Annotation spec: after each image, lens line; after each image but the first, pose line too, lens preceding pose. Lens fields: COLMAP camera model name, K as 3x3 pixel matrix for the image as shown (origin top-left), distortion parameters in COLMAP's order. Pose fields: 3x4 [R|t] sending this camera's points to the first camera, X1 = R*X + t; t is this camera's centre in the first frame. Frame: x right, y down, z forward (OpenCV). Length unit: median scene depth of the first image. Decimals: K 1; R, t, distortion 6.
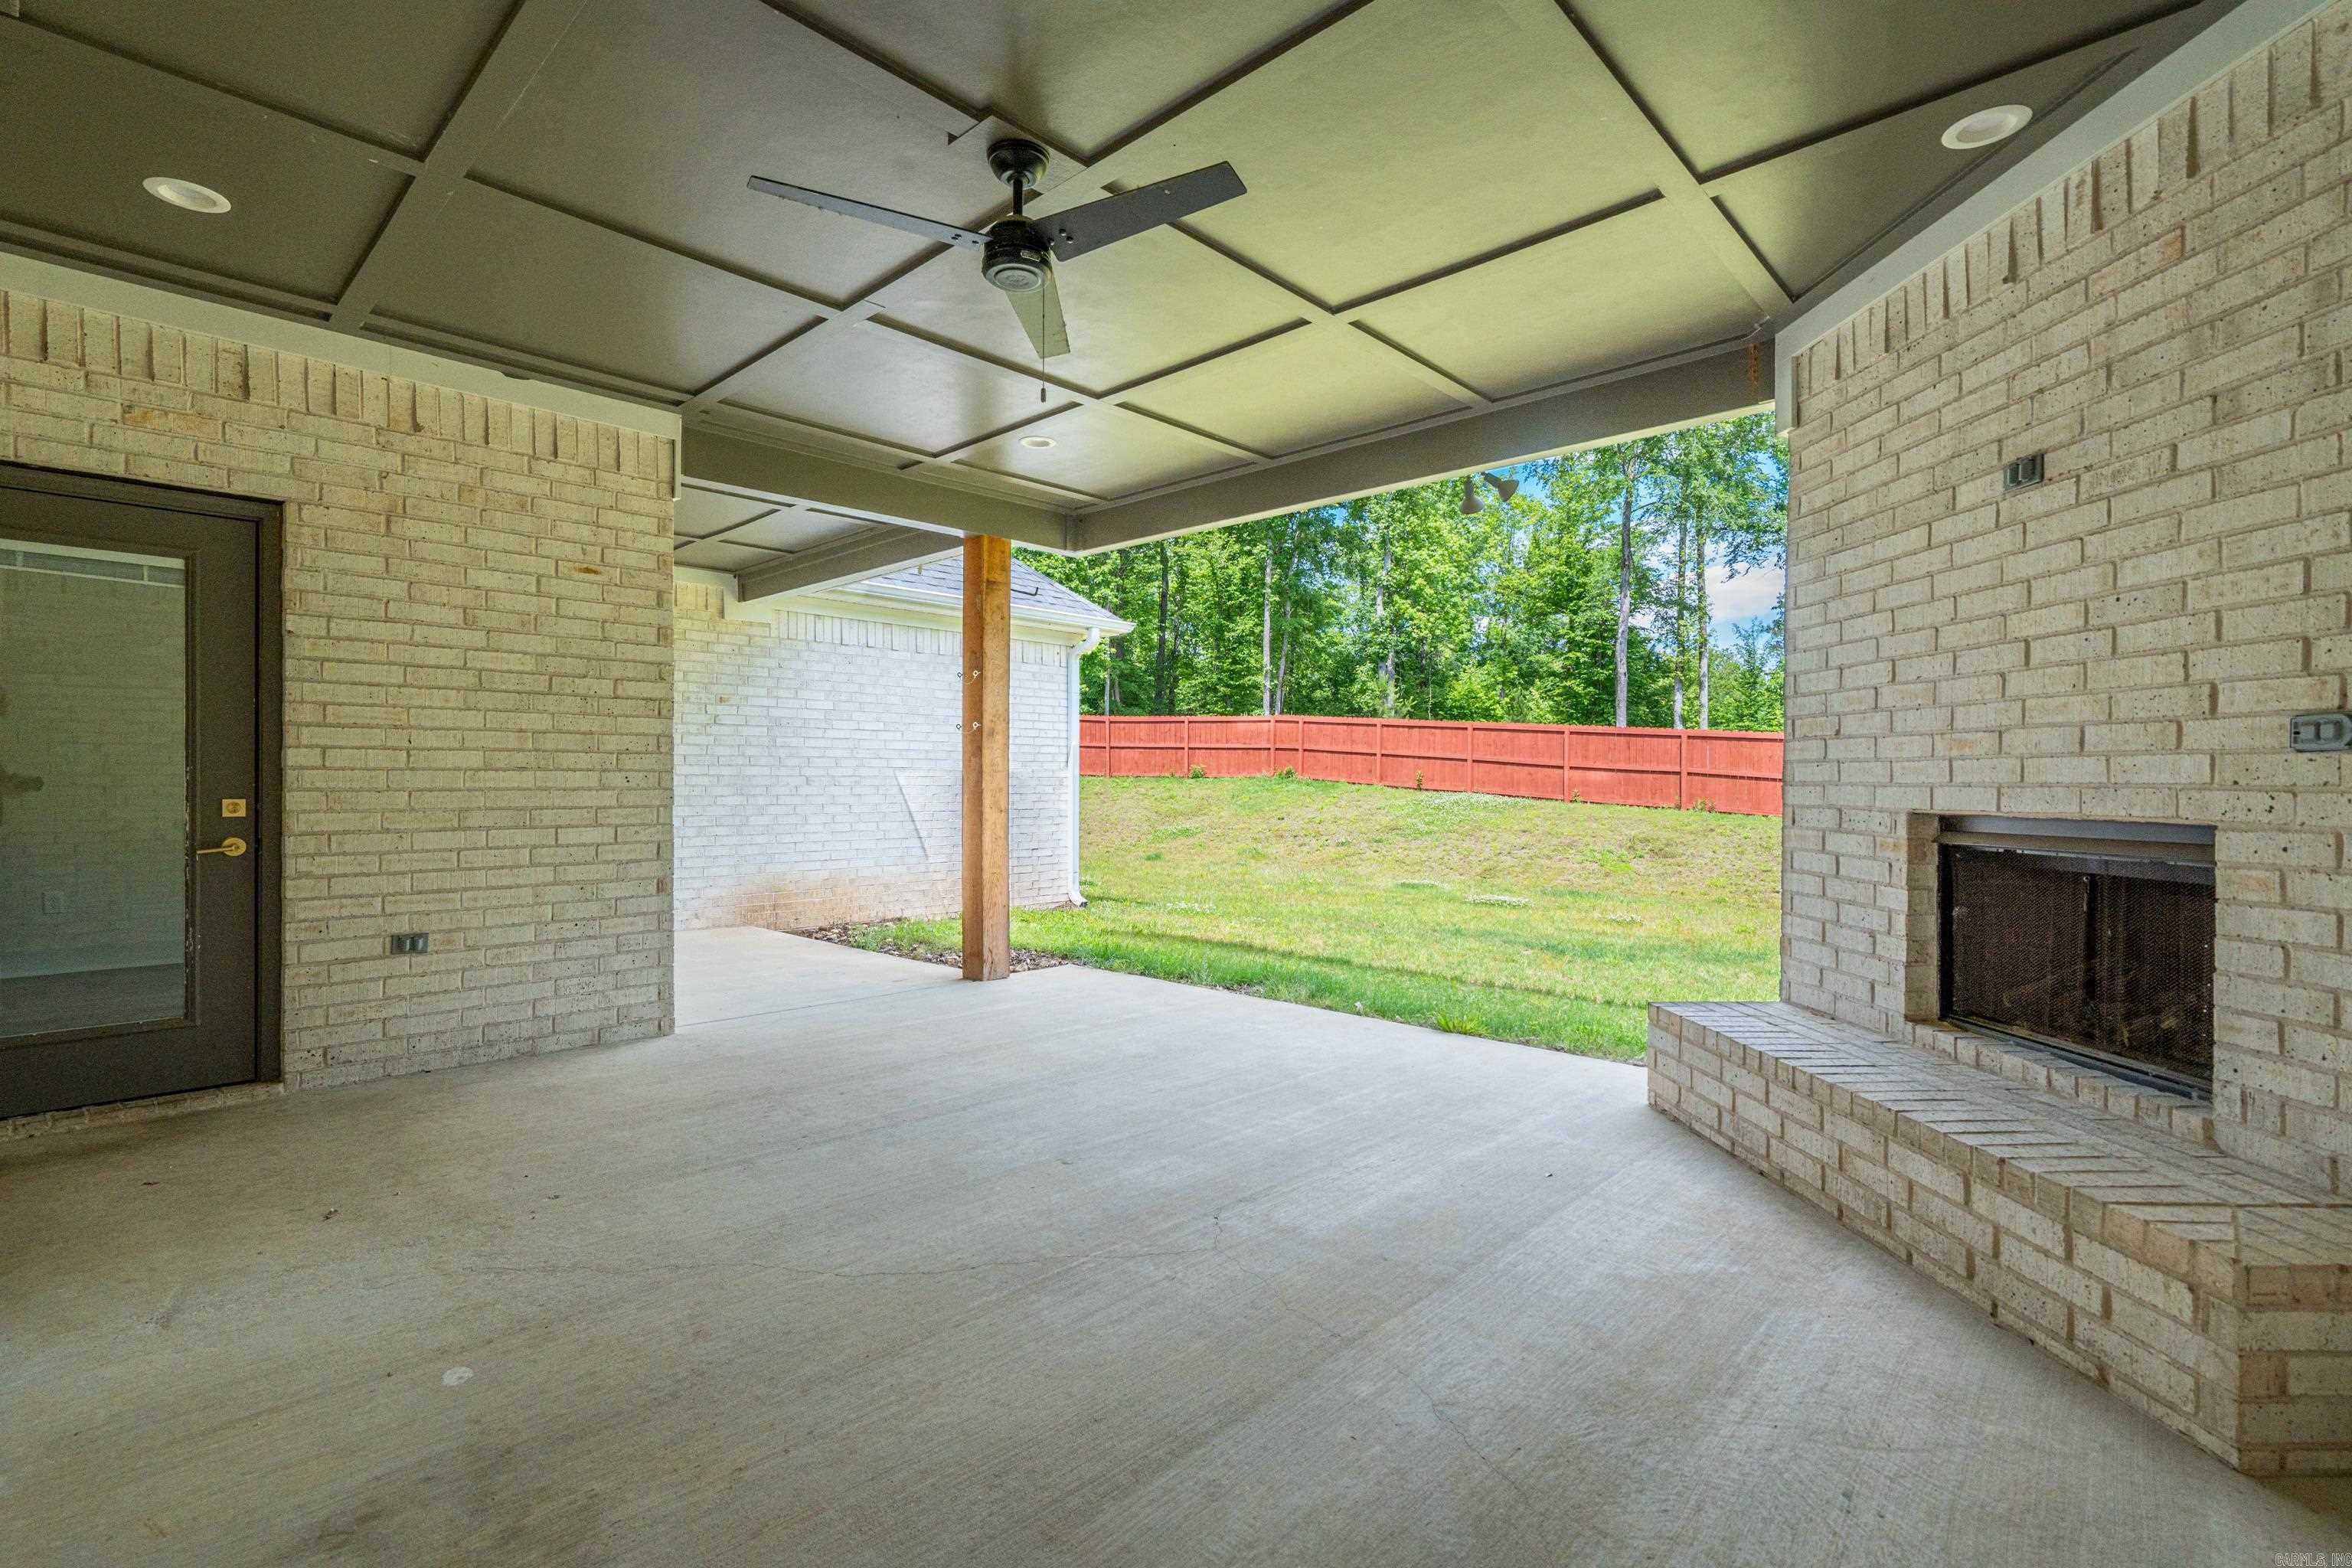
lens RADIAL K [[1092.4, 0, 1176.0], [0, 1092.4, 784.0], [0, 0, 1]] dist [-0.003503, 0.000530]
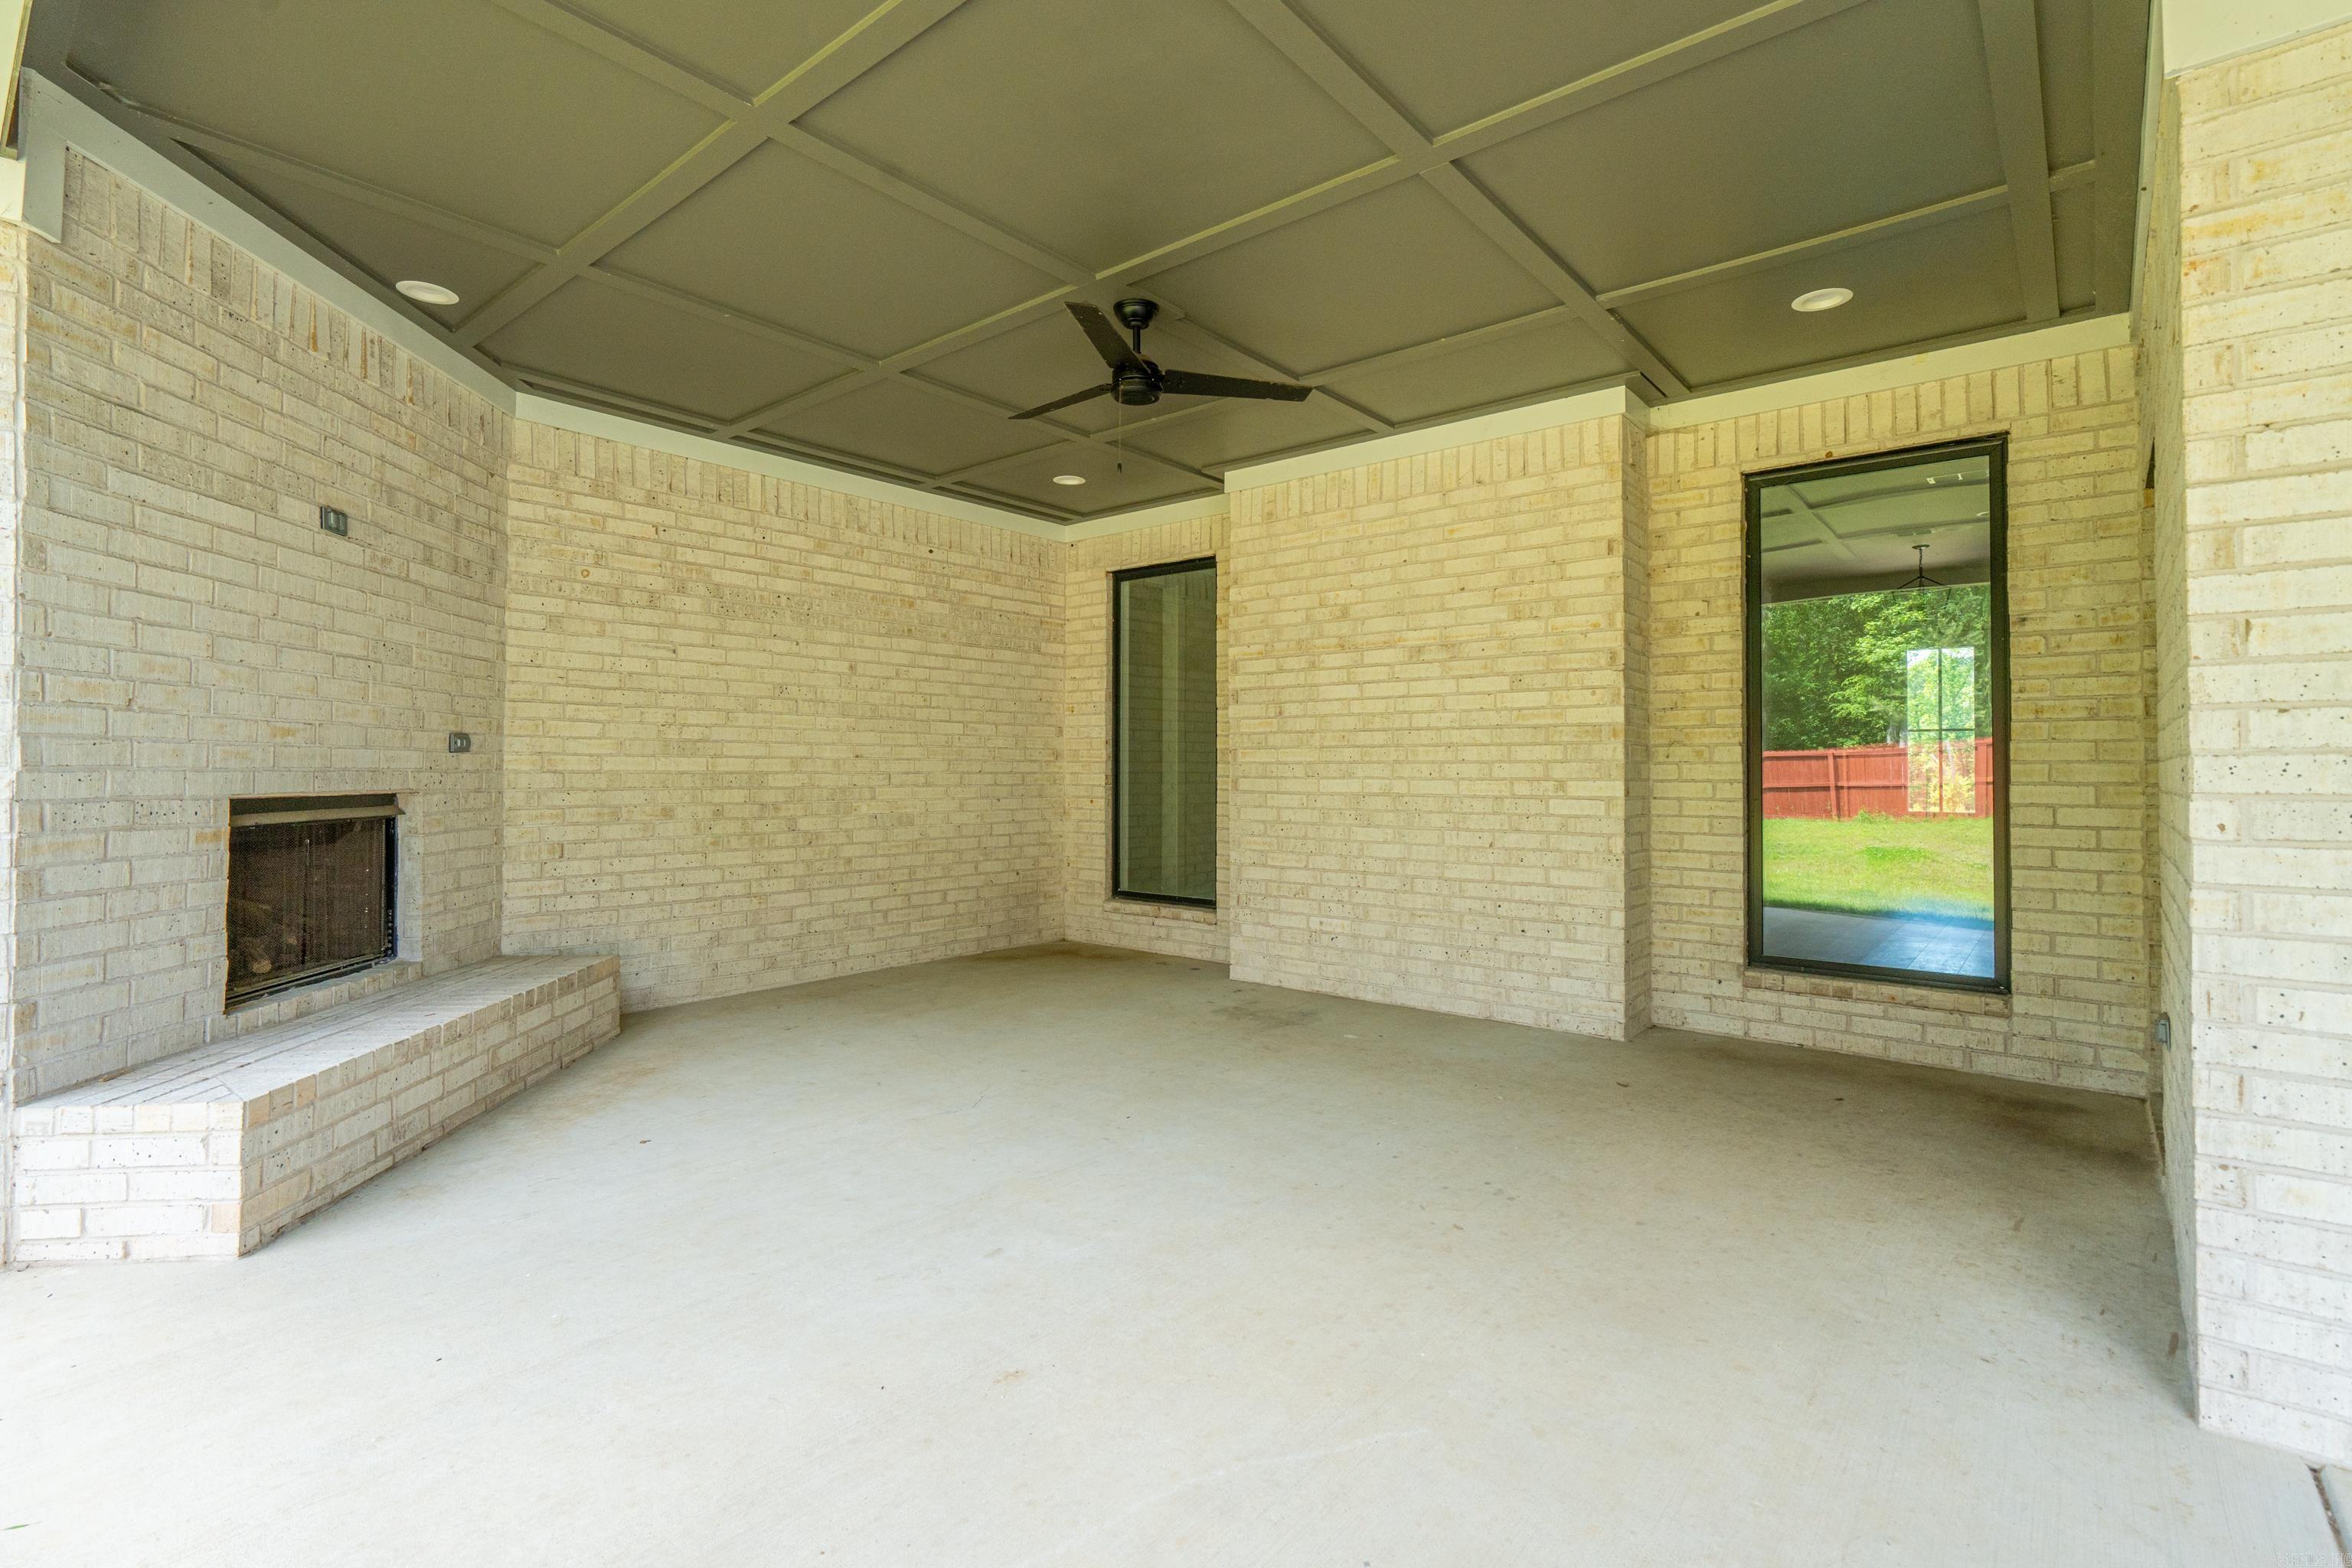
lens RADIAL K [[1068.0, 0, 1173.0], [0, 1068.0, 743.0], [0, 0, 1]] dist [-0.001559, 0.000073]
pose [[-0.998565, -0.006642, -0.053135, -0.115336], [-0.005390, 0.999705, -0.023675, -0.005383], [0.053277, -0.023354, -0.998307, 2.111800]]
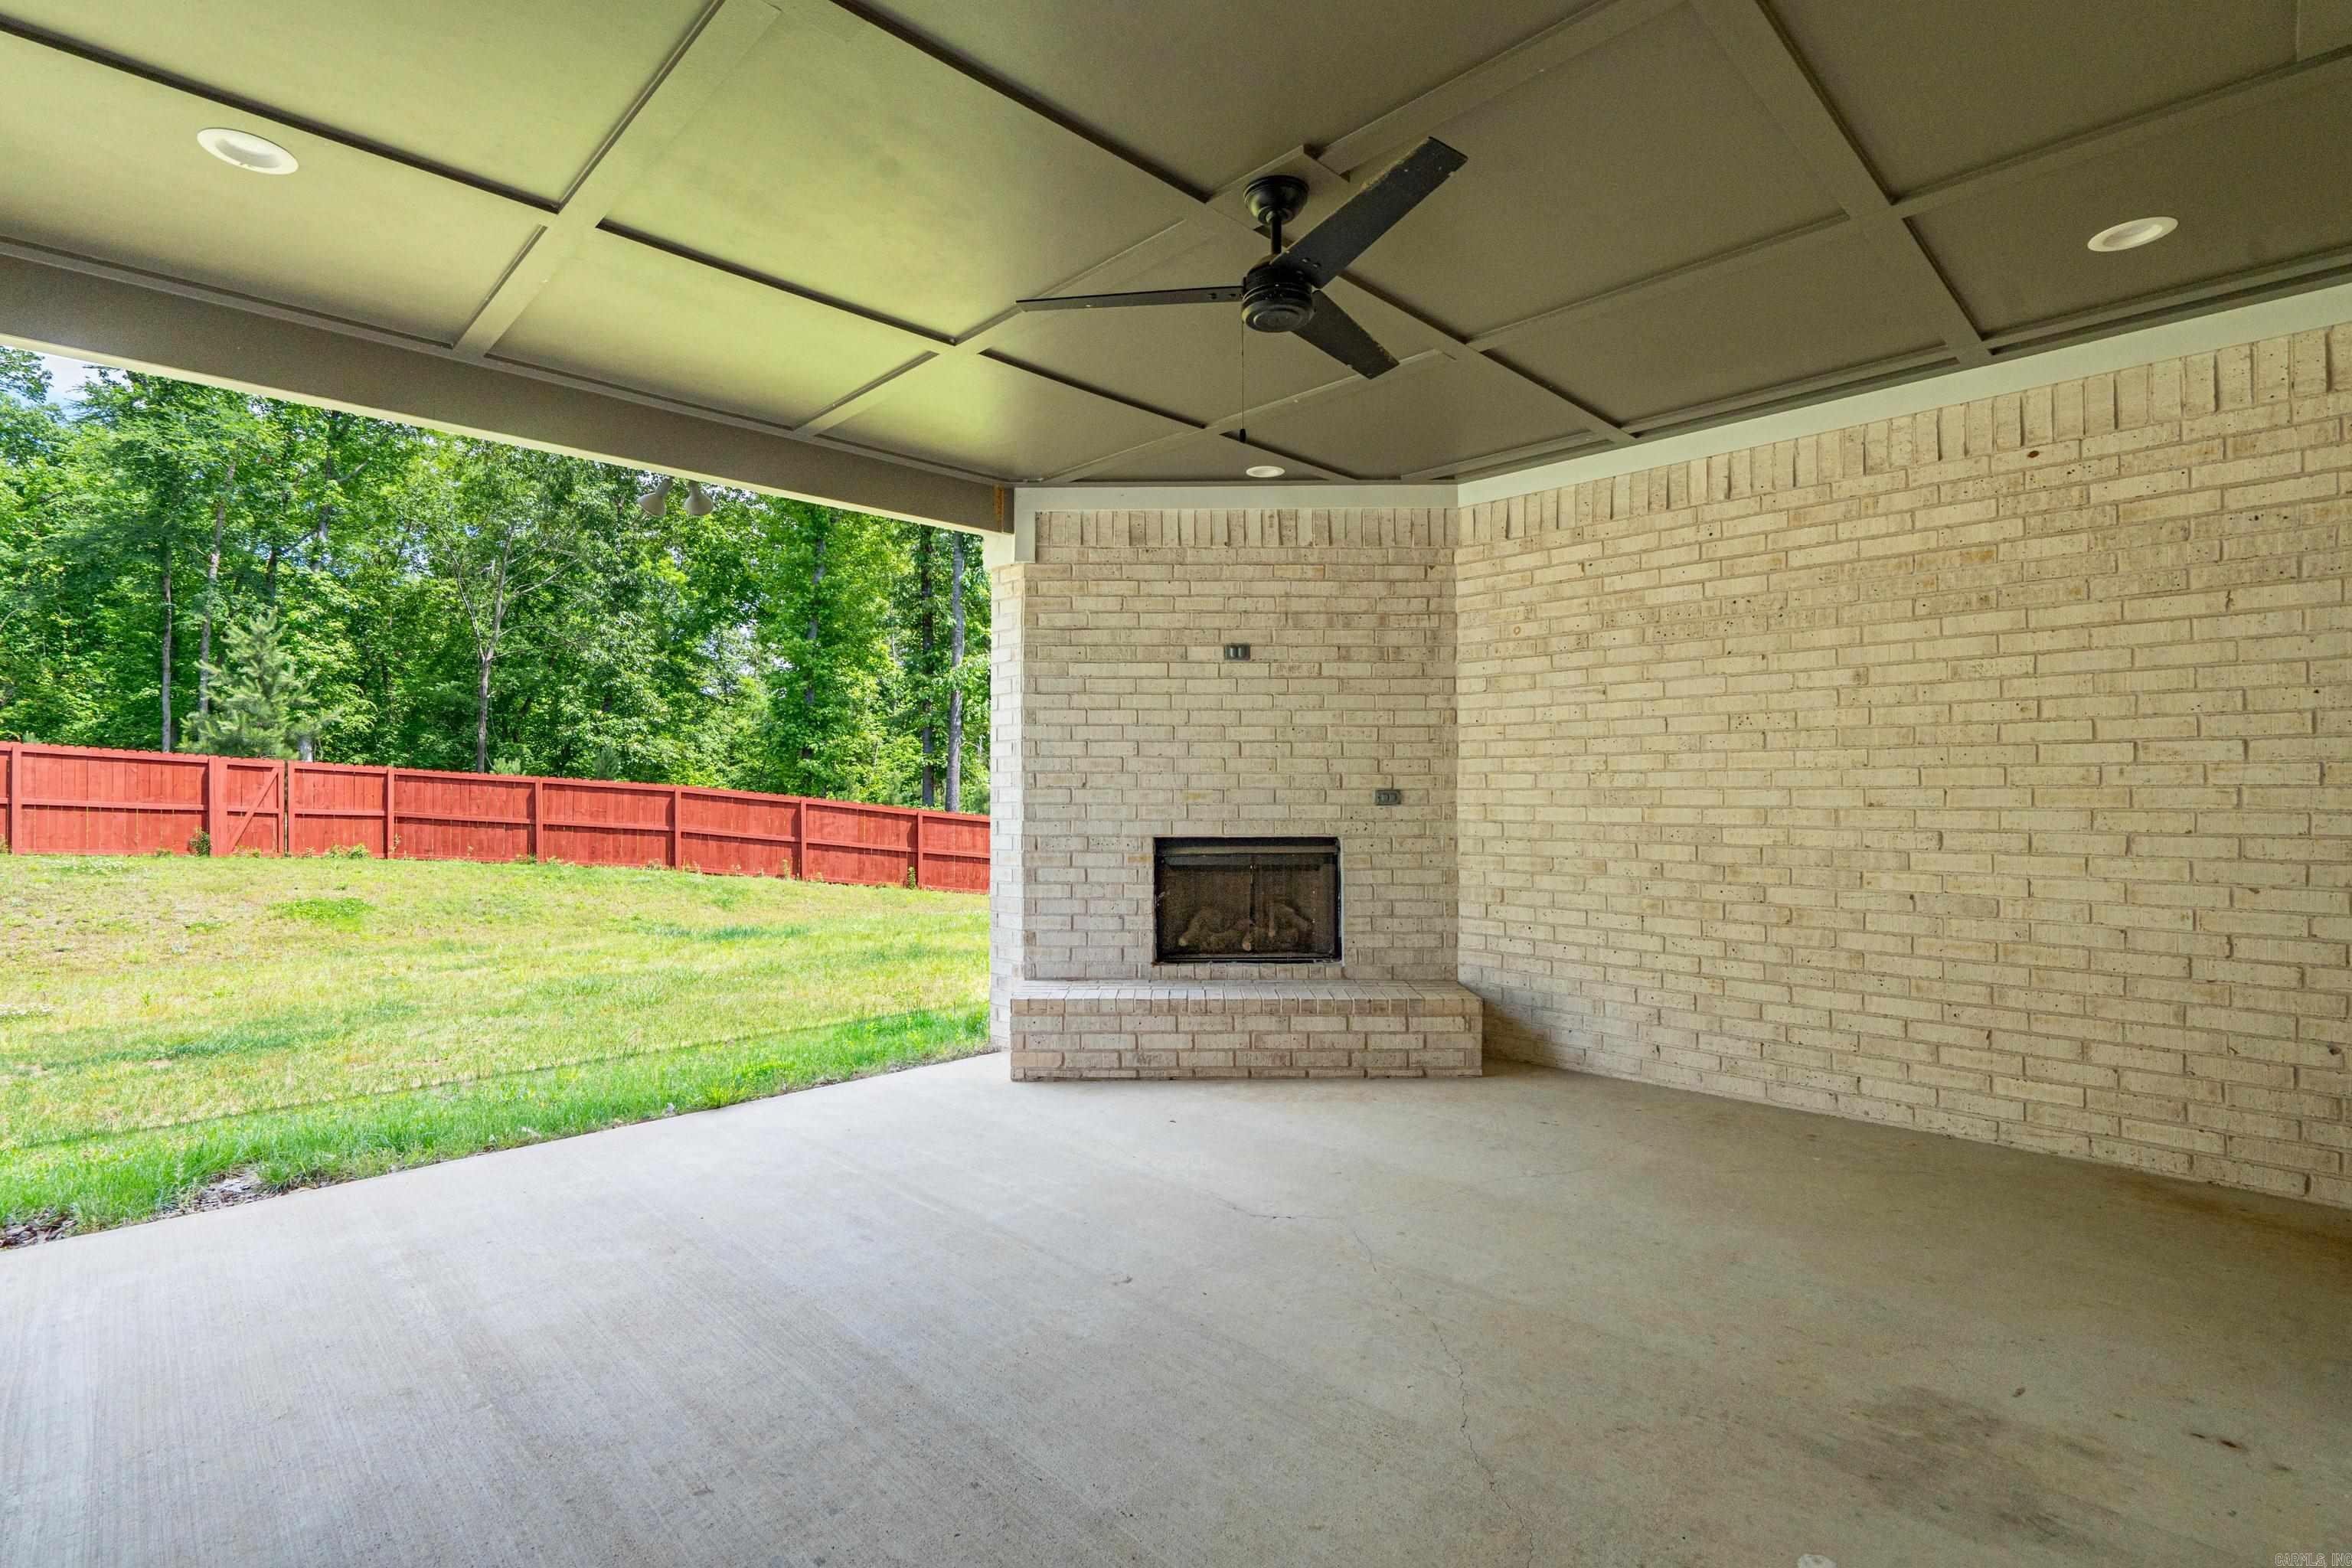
lens RADIAL K [[1092.4, 0, 1176.0], [0, 1092.4, 784.0], [0, 0, 1]] dist [-0.003503, 0.000530]
pose [[0.029760, 0.006512, 0.999536, -1.015376], [0.004908, 0.999966, -0.006661, -0.044601], [-0.999545, 0.005104, 0.029727, 0.975661]]
